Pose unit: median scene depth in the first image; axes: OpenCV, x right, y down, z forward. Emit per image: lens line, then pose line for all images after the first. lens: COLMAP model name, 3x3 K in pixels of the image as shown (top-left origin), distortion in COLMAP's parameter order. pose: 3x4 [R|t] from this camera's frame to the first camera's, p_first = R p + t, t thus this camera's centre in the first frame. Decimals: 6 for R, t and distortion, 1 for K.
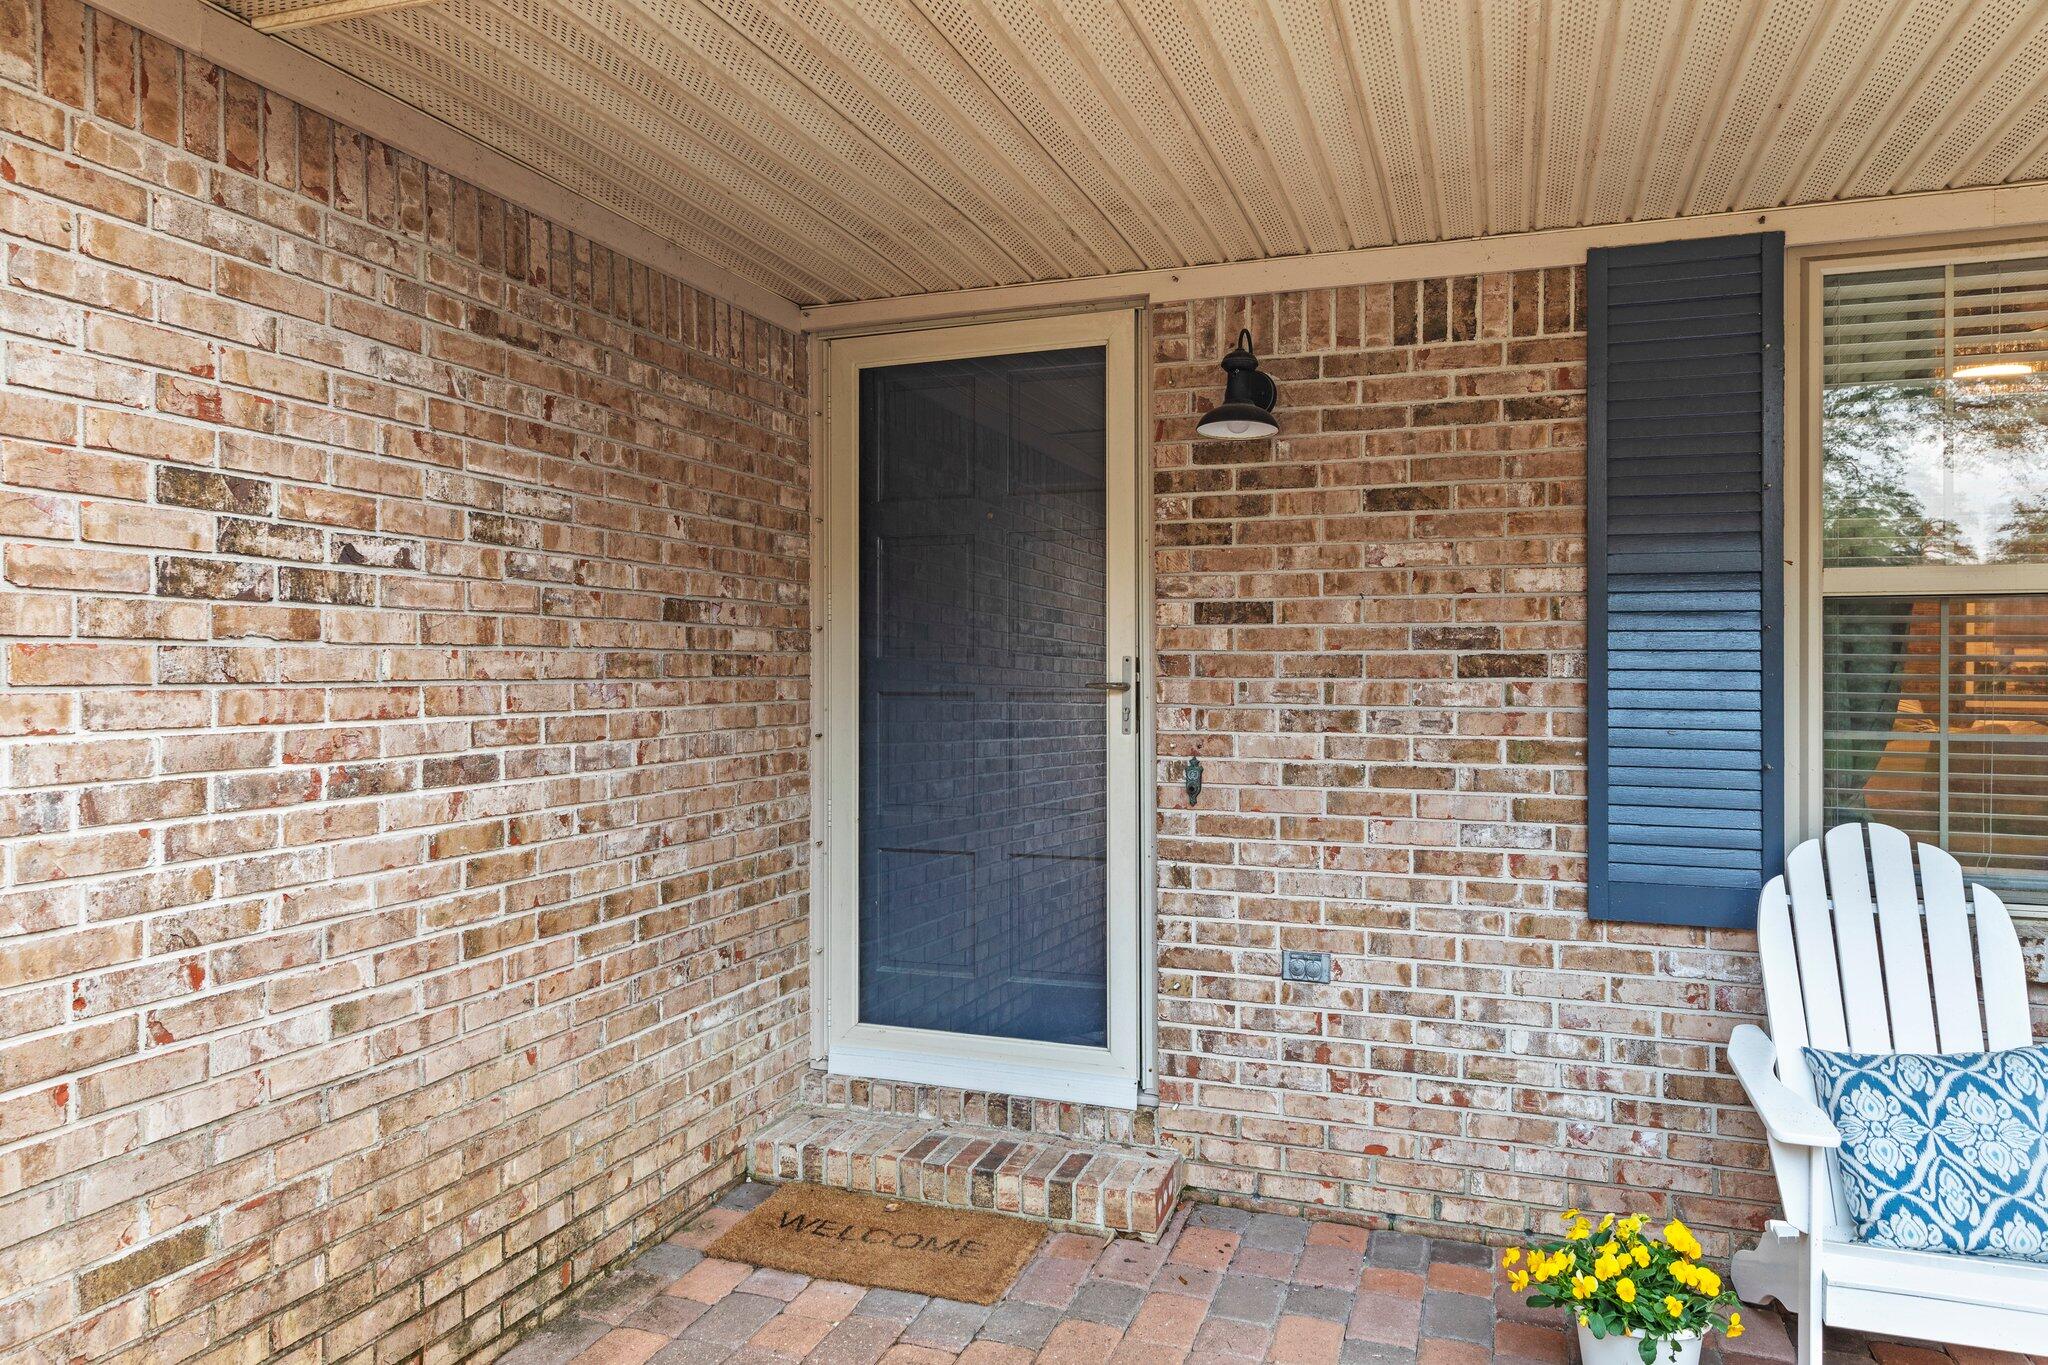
lens RADIAL K [[1214.4, 0, 1024.0], [0, 1214.4, 682.5], [0, 0, 1]] dist [0.000548, -0.000113]
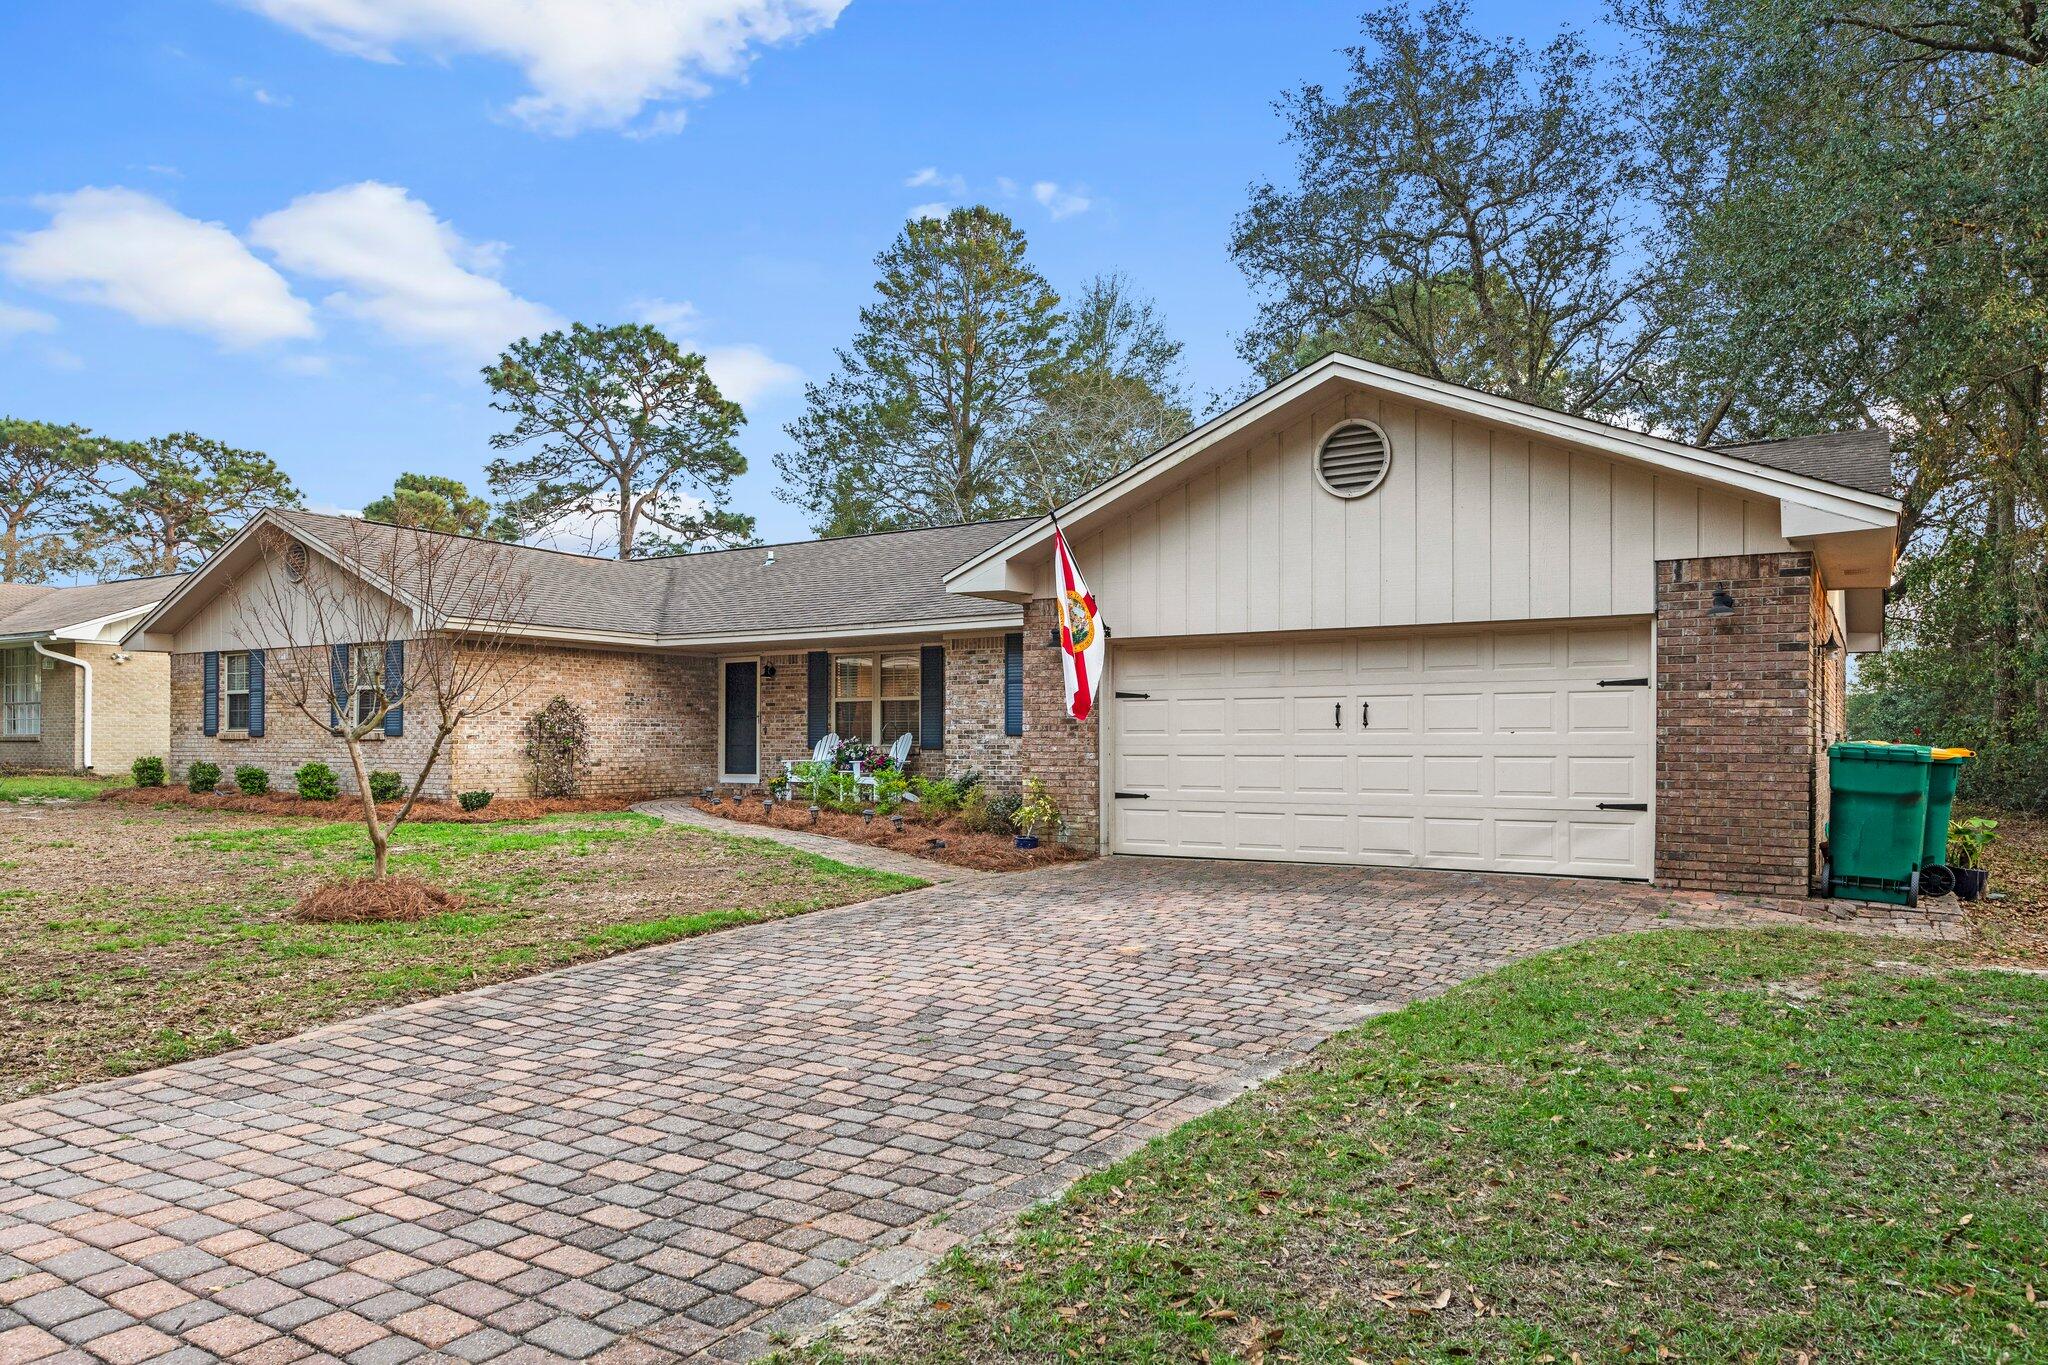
lens RADIAL K [[1214.4, 0, 1024.0], [0, 1214.4, 682.5], [0, 0, 1]] dist [0.000548, -0.000113]
pose [[0.970898, -0.021158, -0.238559, 2.978502], [0.013232, 0.999308, -0.034776, 0.066132], [0.239129, 0.030607, 0.970505, -4.868511]]
